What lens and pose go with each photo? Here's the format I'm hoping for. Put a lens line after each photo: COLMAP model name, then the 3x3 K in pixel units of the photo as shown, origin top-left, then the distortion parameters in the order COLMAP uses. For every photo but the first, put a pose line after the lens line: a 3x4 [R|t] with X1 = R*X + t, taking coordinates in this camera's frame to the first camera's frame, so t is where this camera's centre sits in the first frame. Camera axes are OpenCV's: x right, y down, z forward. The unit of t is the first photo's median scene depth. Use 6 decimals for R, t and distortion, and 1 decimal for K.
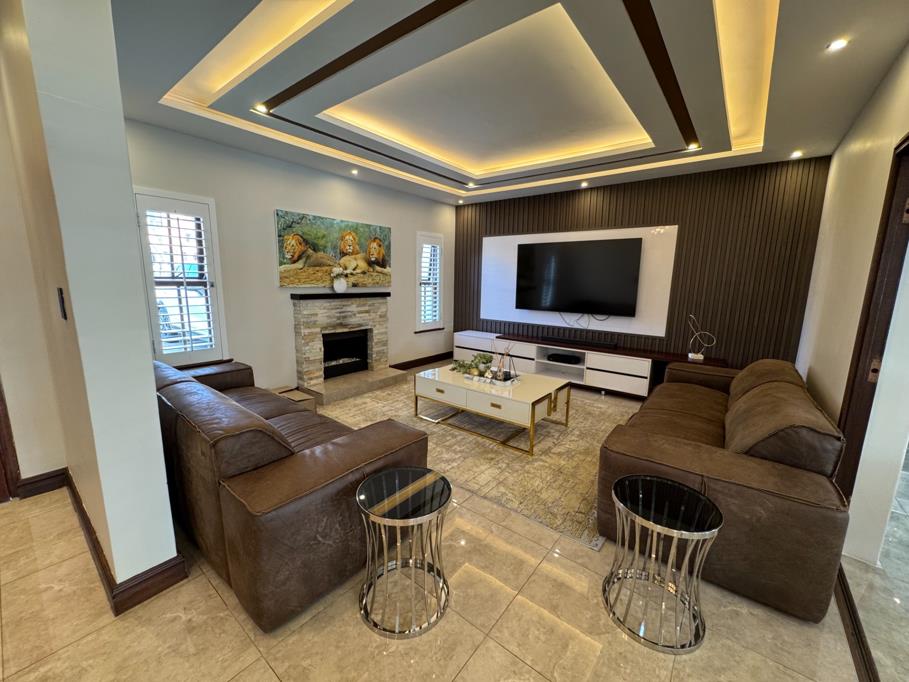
lens RADIAL K [[363.2, 0, 454.5], [0, 363.2, 341.0], [0, 0, 1]] dist [-0.000497, -0.000150]
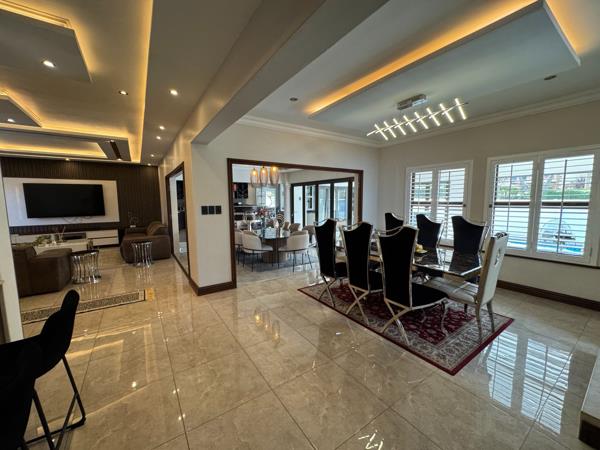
lens RADIAL K [[239.7, 0, 300.0], [0, 239.7, 225.0], [0, 0, 1]] dist [-0.000497, -0.000150]
pose [[0.296123, -0.123275, 0.947161, -0.718567], [0.172454, 0.982240, 0.073925, 0.114780], [-0.939452, 0.141450, 0.312123, -0.811014]]
